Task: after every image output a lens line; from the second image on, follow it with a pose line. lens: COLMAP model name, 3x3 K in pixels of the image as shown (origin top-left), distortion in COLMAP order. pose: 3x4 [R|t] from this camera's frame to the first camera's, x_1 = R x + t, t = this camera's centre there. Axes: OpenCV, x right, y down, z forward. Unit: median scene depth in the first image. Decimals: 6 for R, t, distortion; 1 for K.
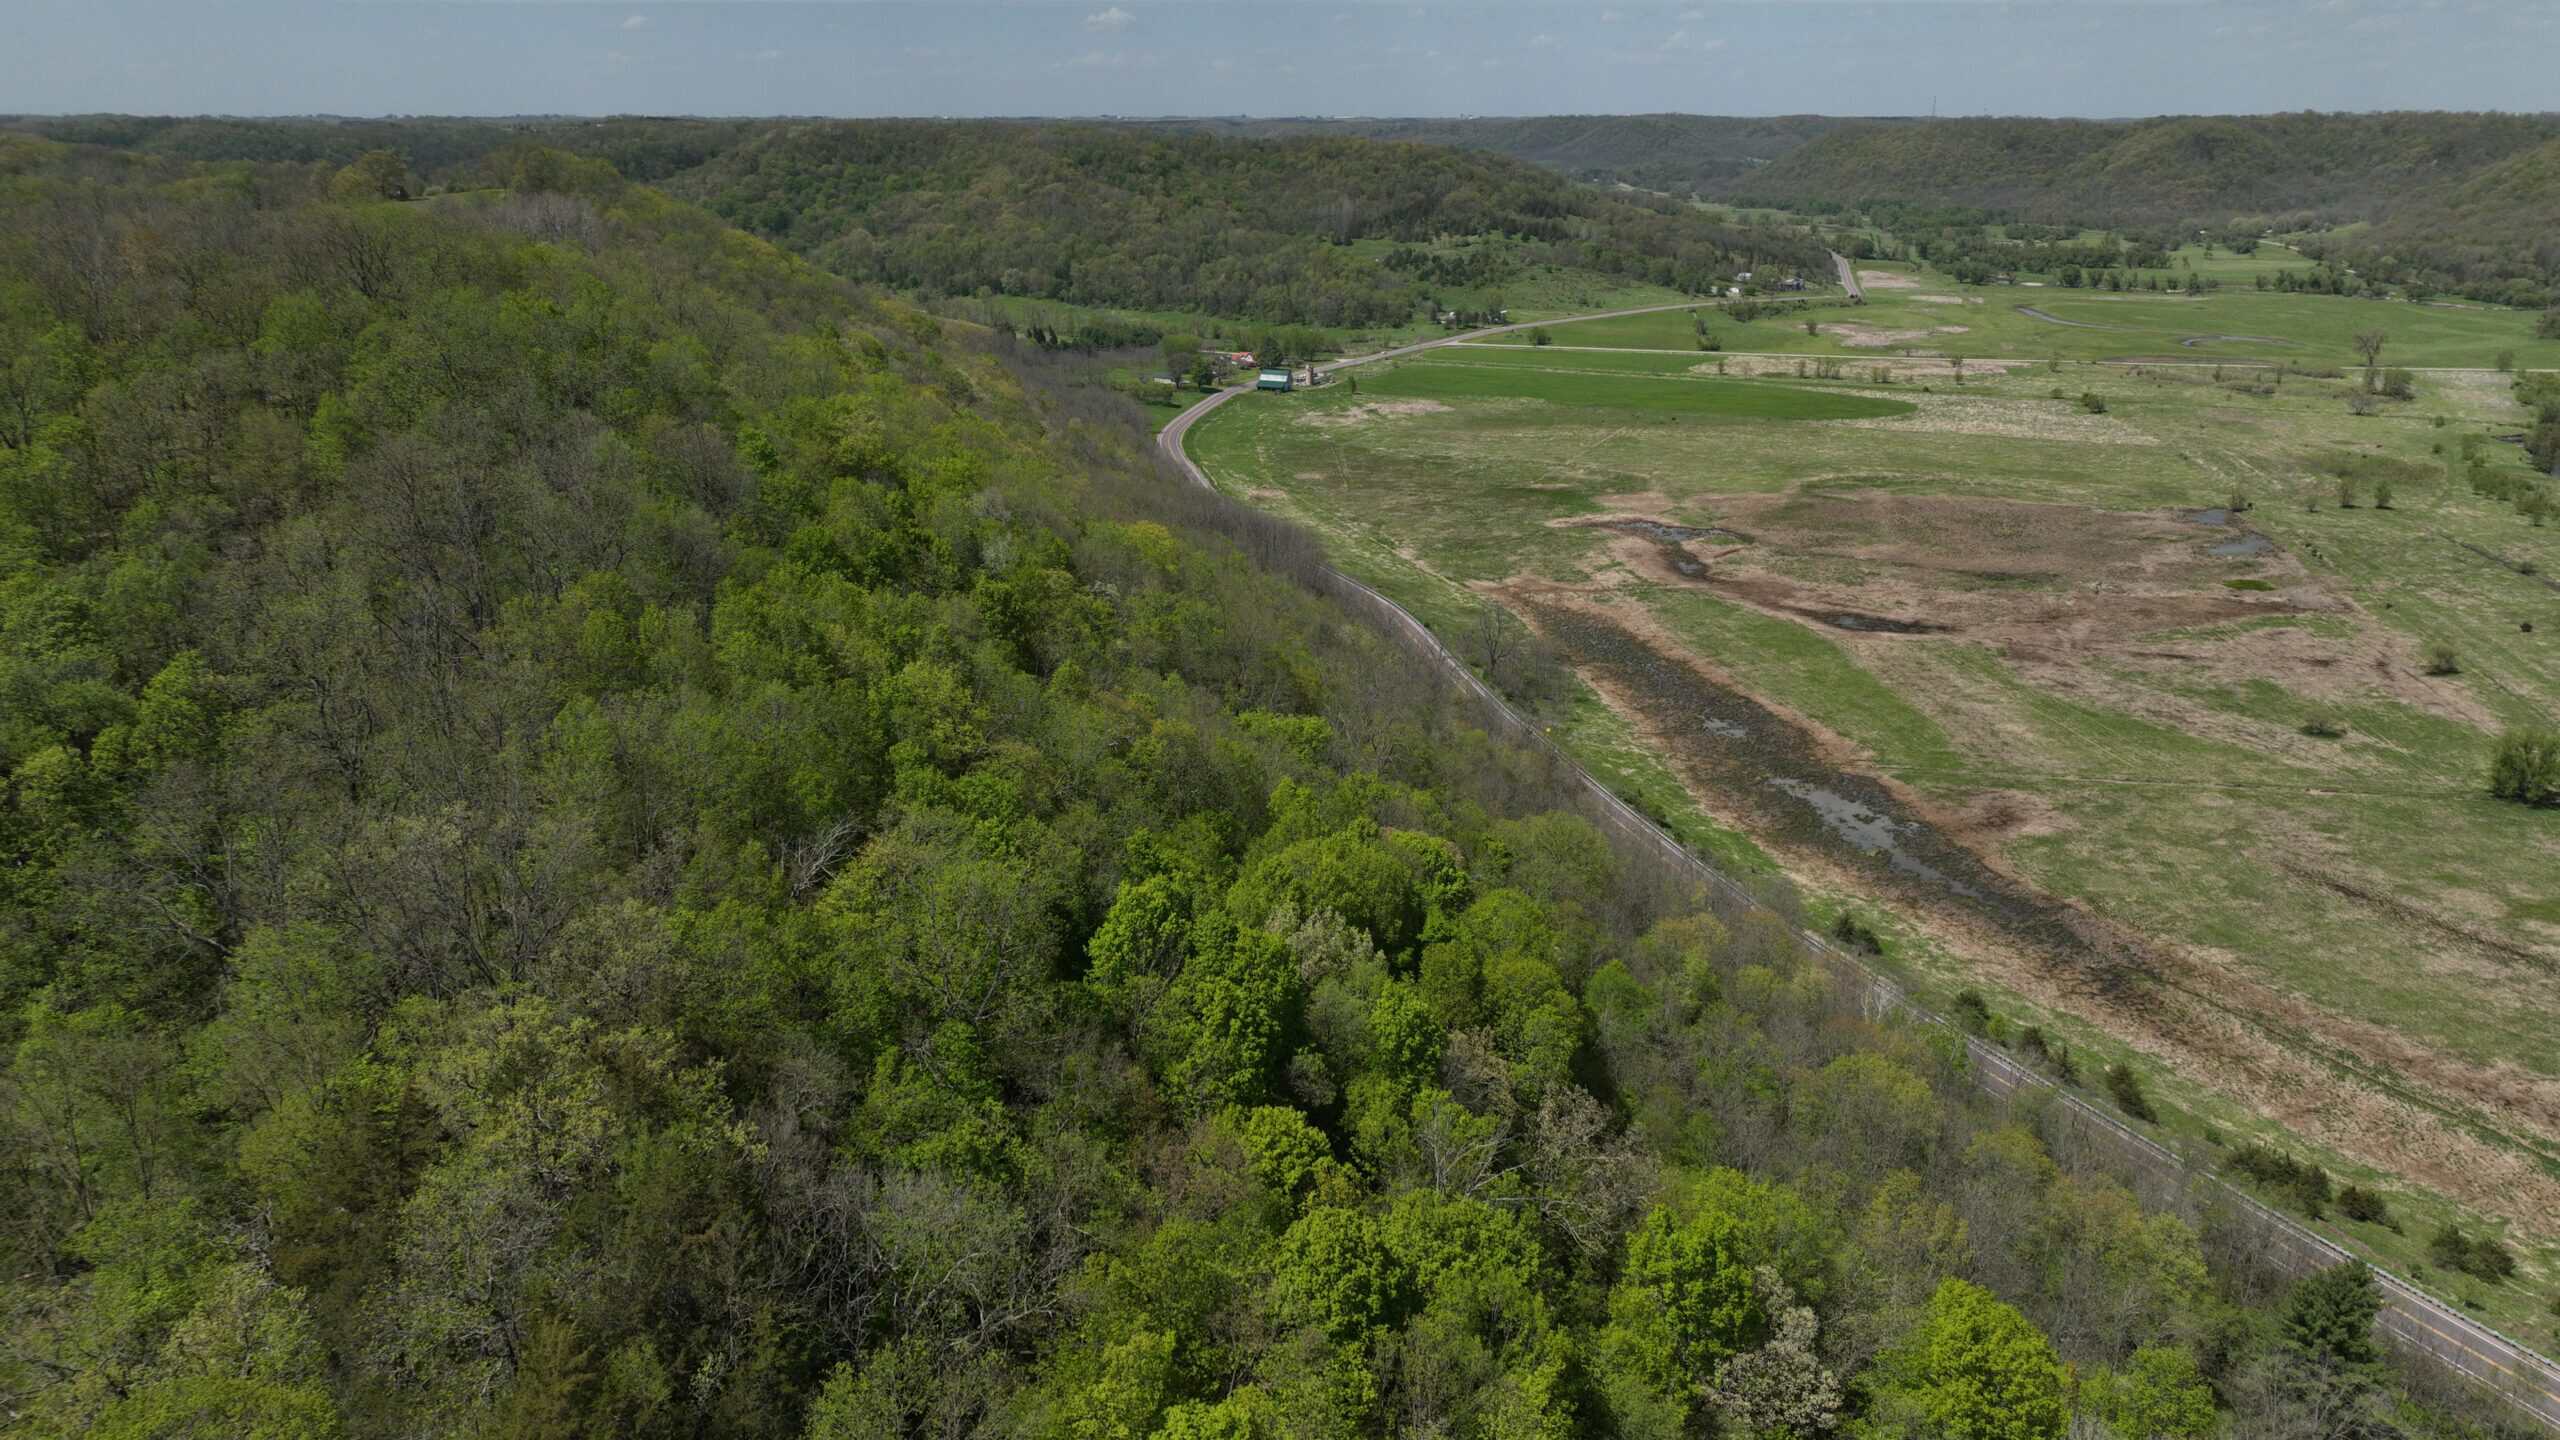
lens RADIAL K [[1802.4, 0, 1282.0], [0, 1802.4, 724.8], [0, 0, 1]] dist [-0.002651, 0.024284]
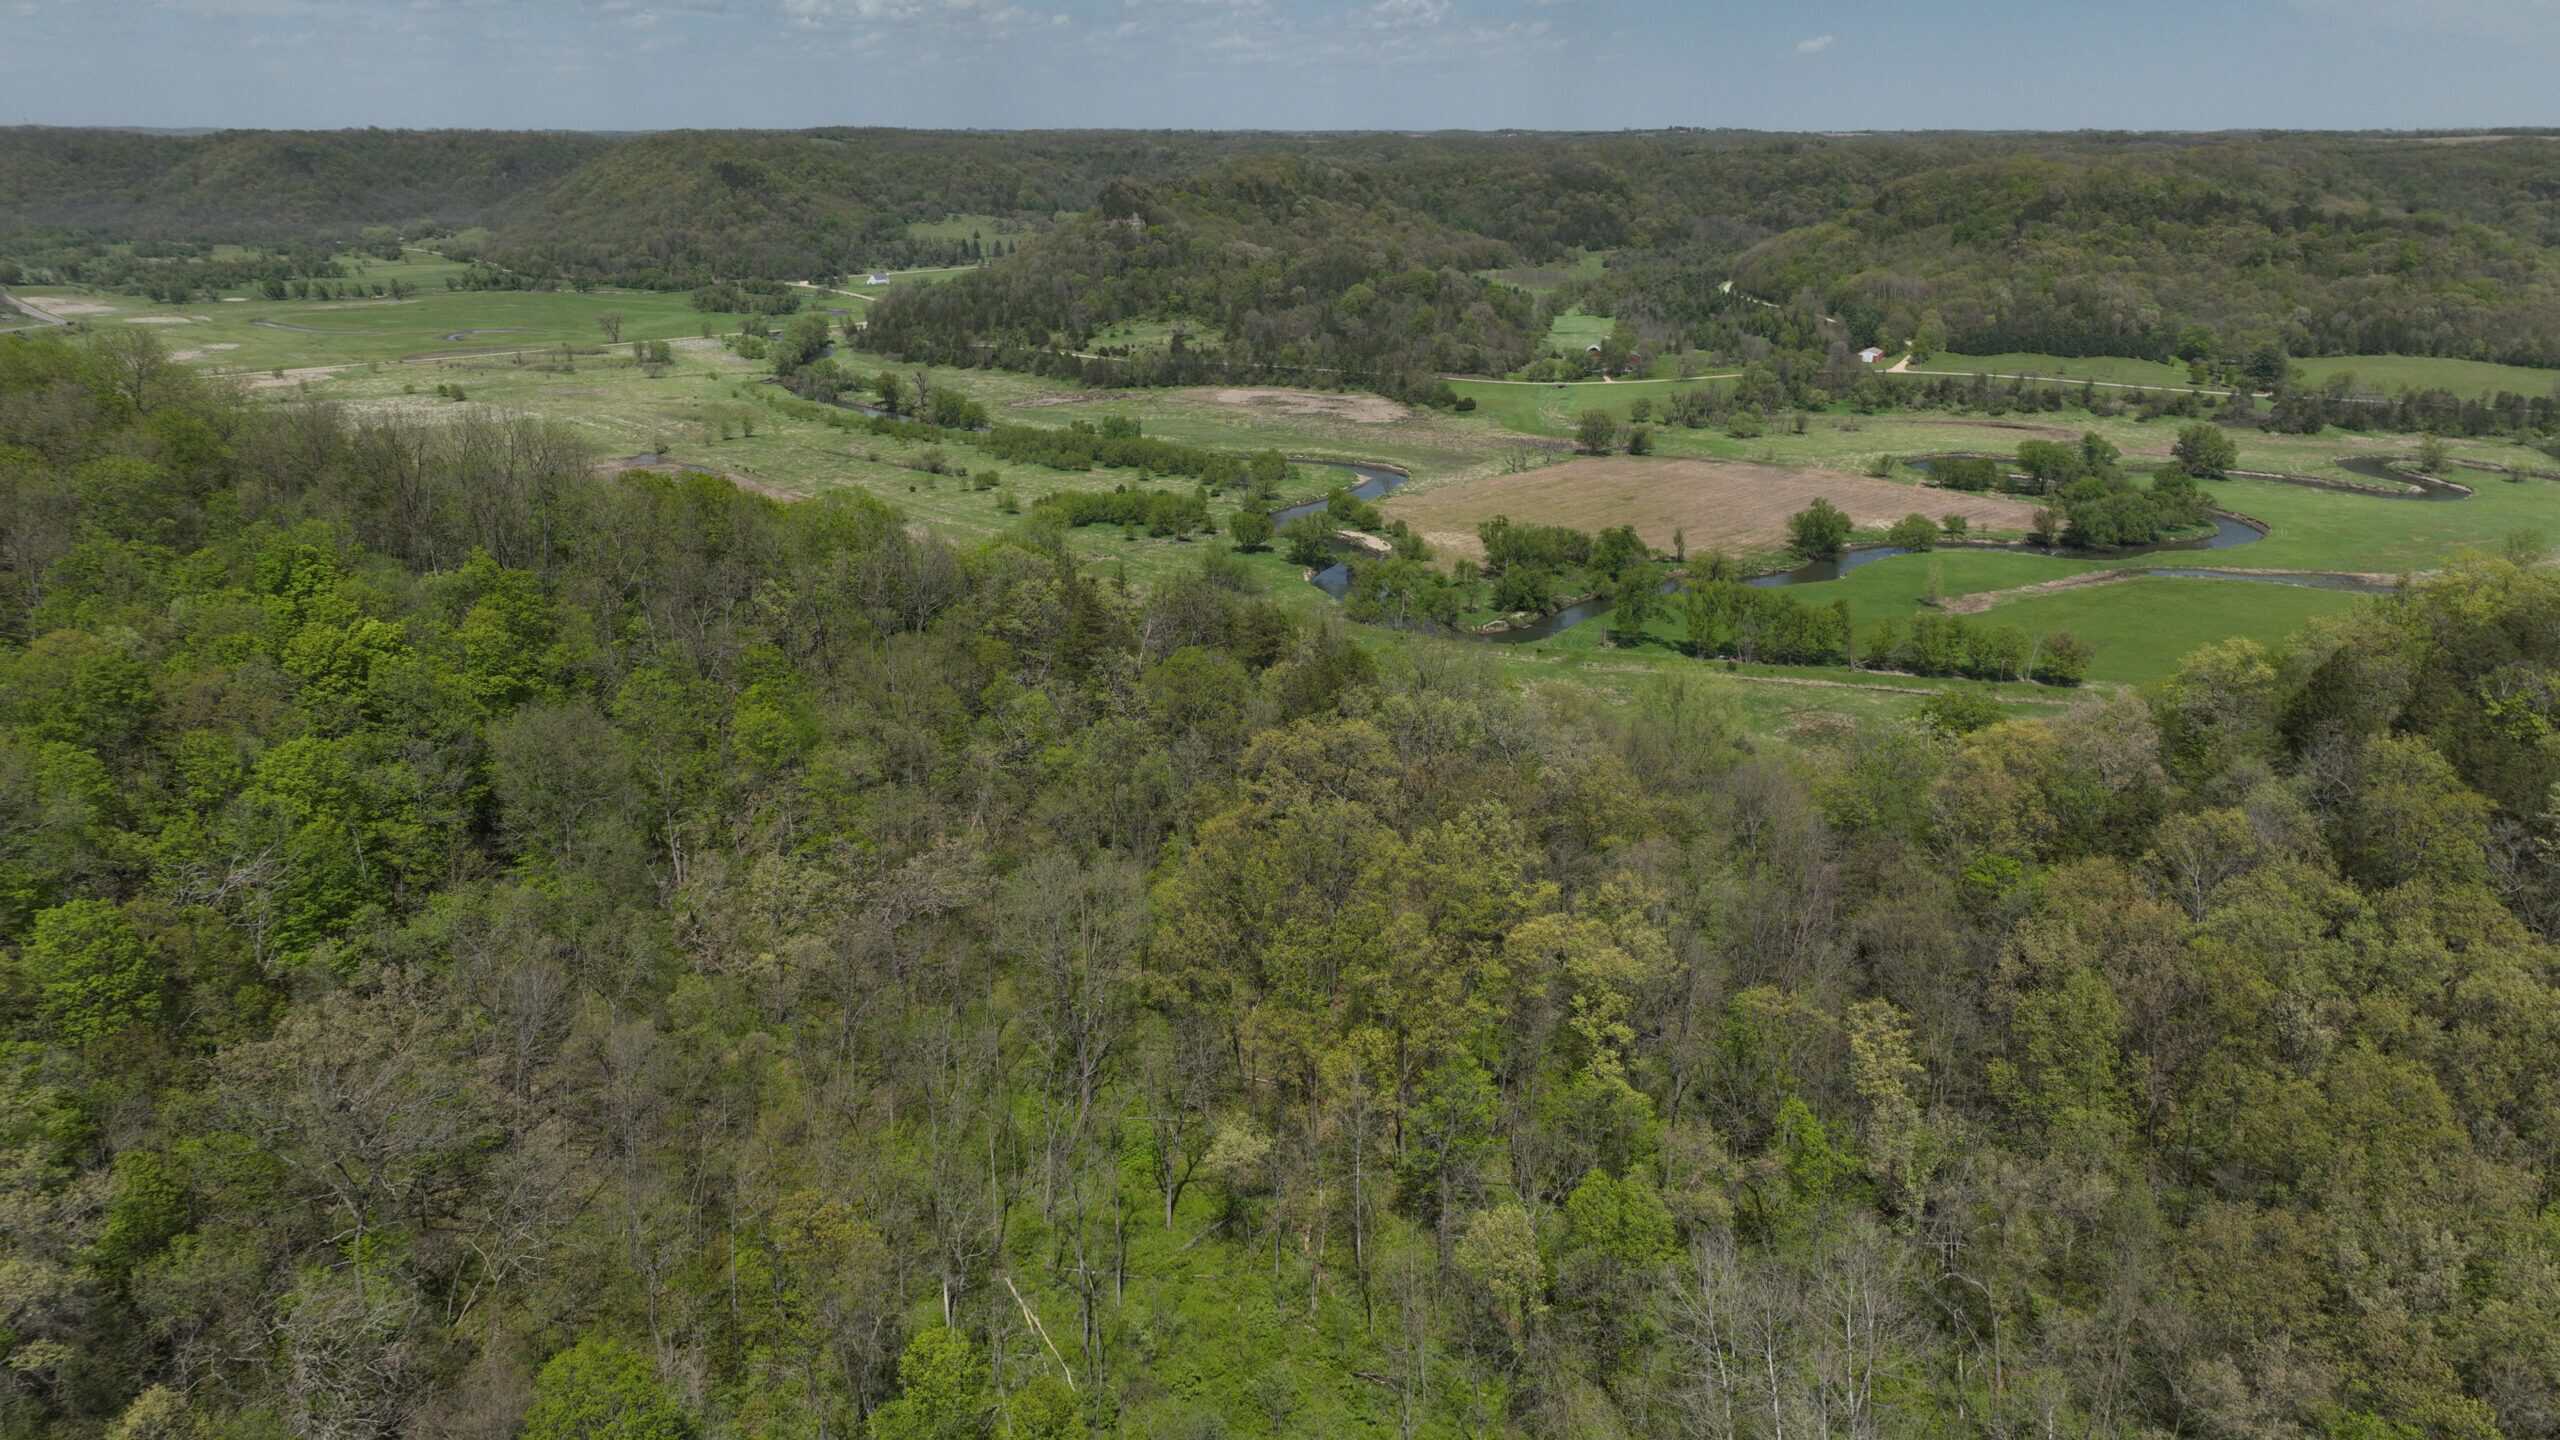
lens RADIAL K [[1802.4, 0, 1283.1], [0, 1802.4, 720.5], [0, 0, 1]] dist [-0.002651, 0.024284]
pose [[0.554379, -0.256653, 0.791703, -0.135666], [0.262196, 0.956683, 0.126537, 0.007618], [-0.789884, 0.137432, 0.597658, -0.038673]]
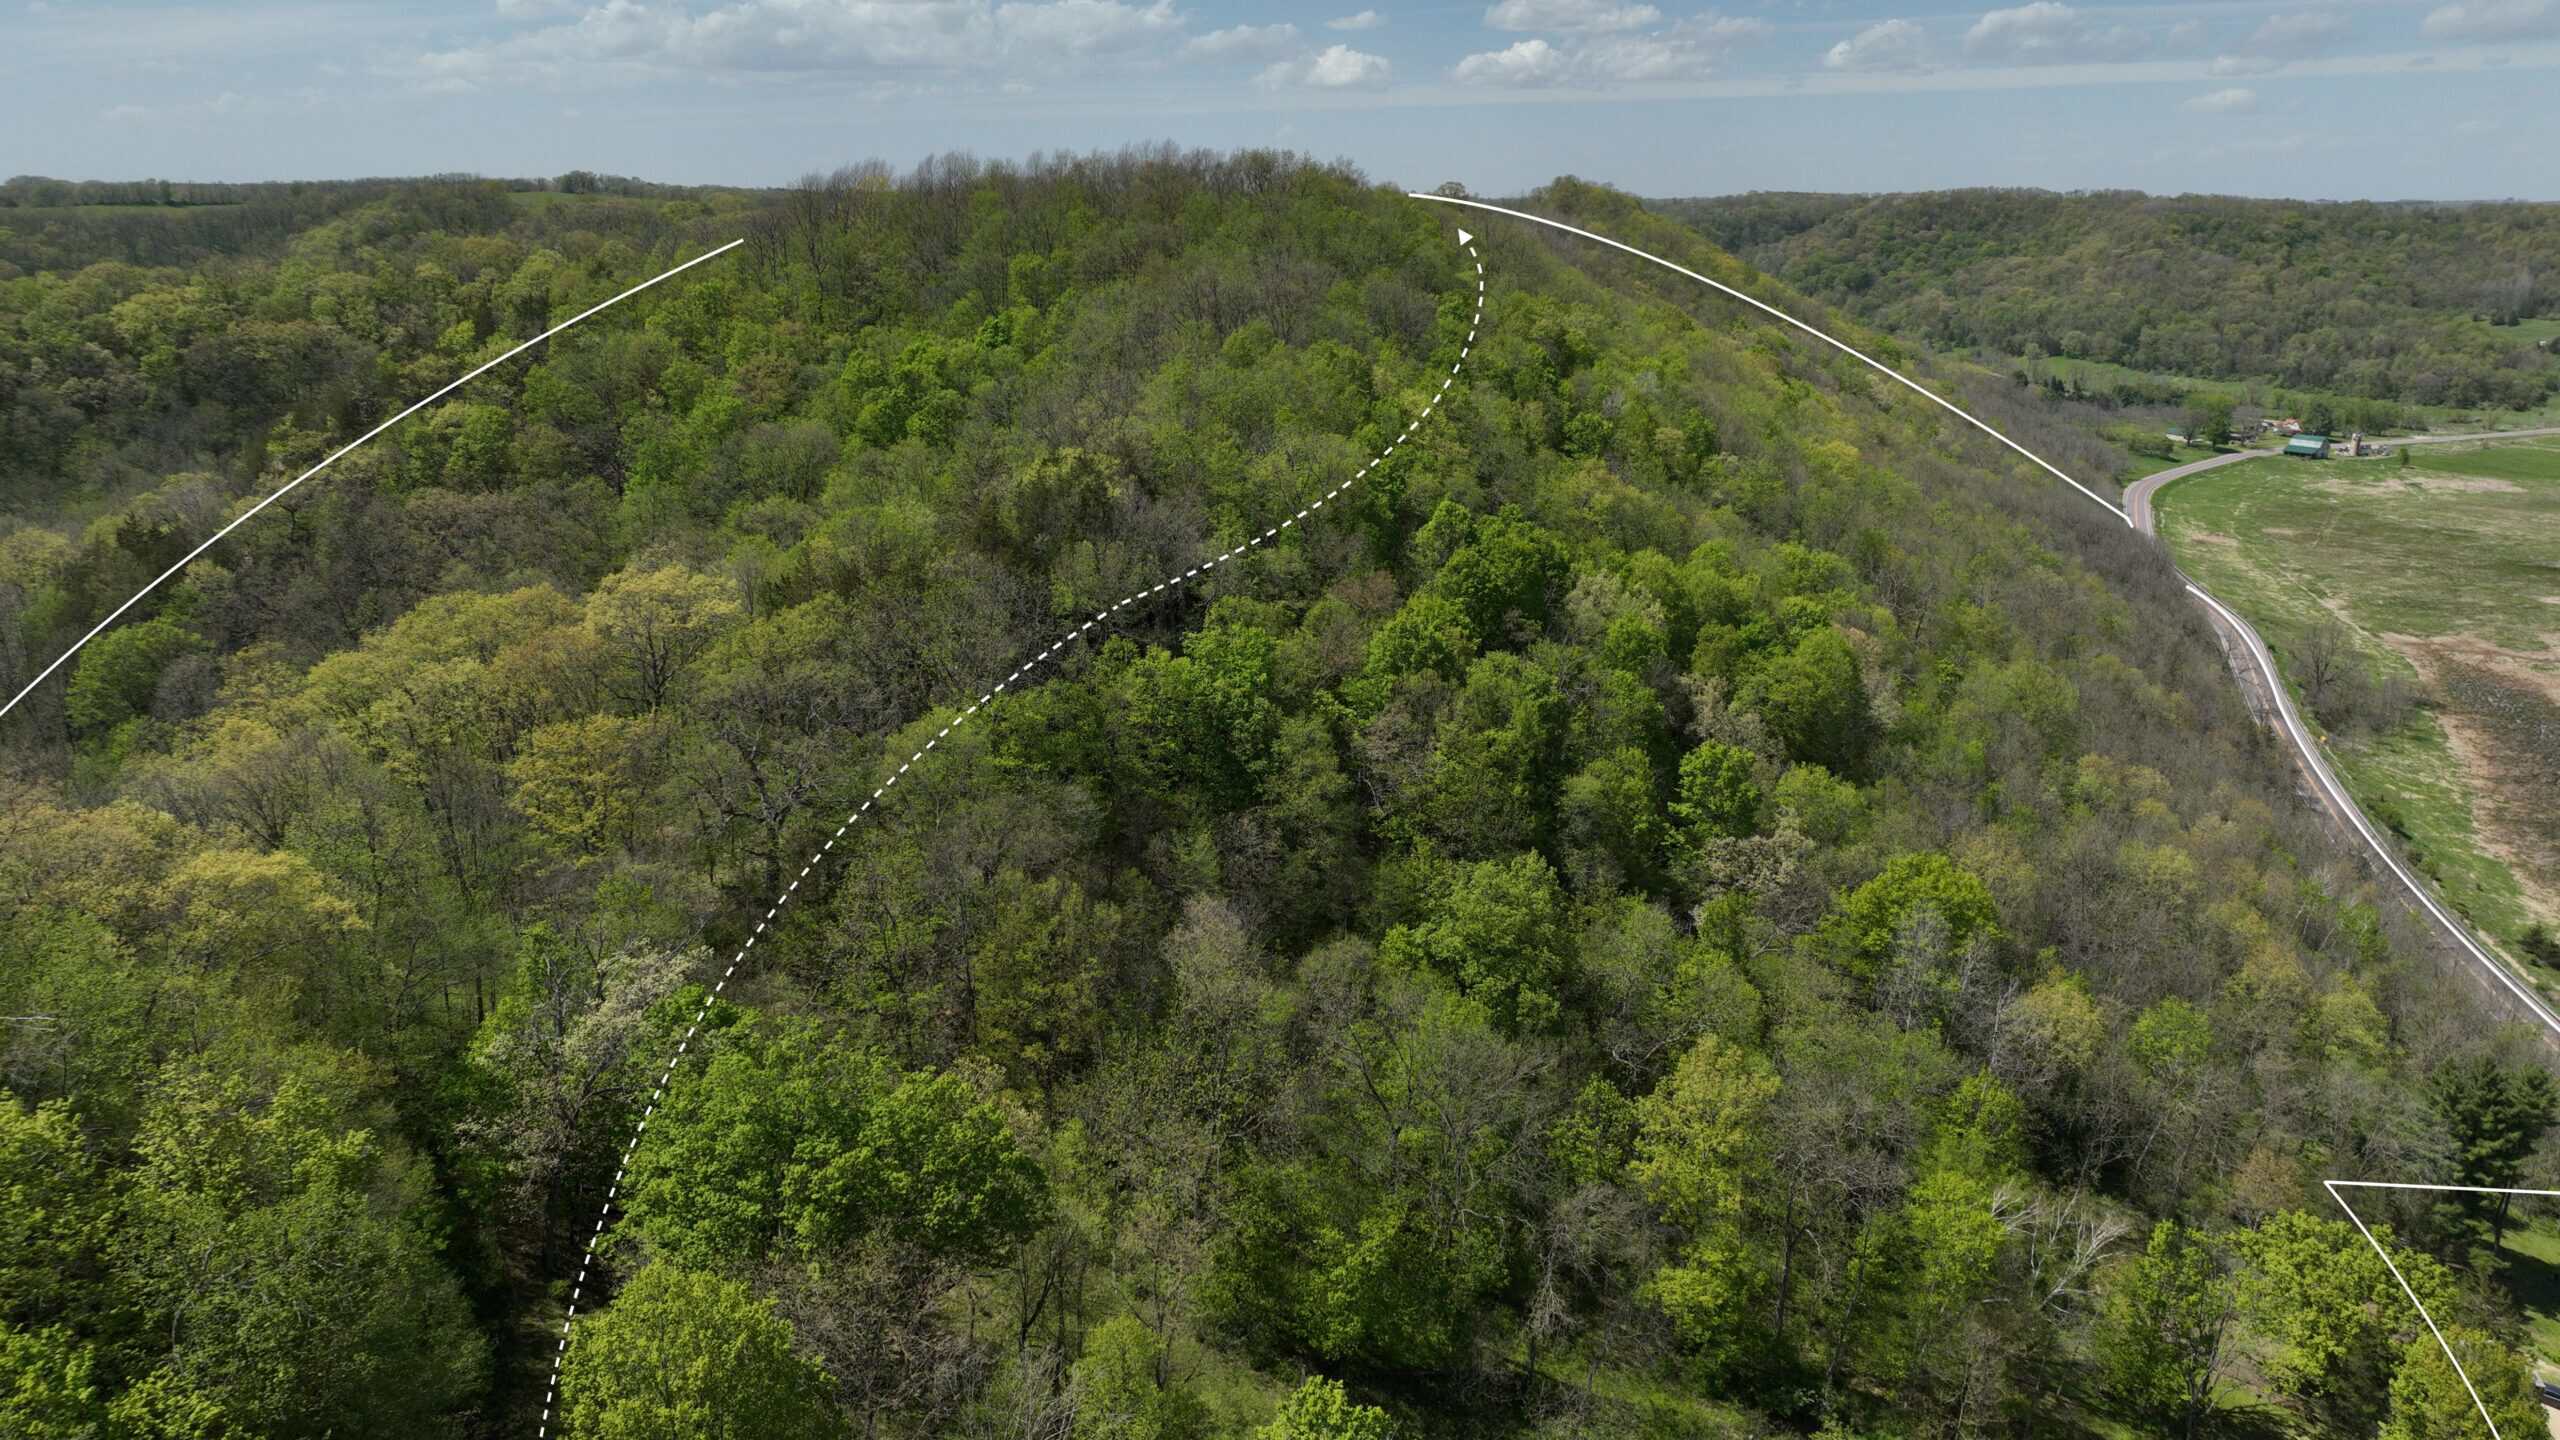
lens RADIAL K [[1802.4, 0, 1280.4], [0, 1802.4, 727.4], [0, 0, 1]] dist [-0.002651, 0.024284]
pose [[0.822855, 0.164386, -0.543955, 0.061693], [-0.187172, 0.982232, 0.013696, 0.025885], [0.536542, 0.090543, 0.839002, -0.036767]]
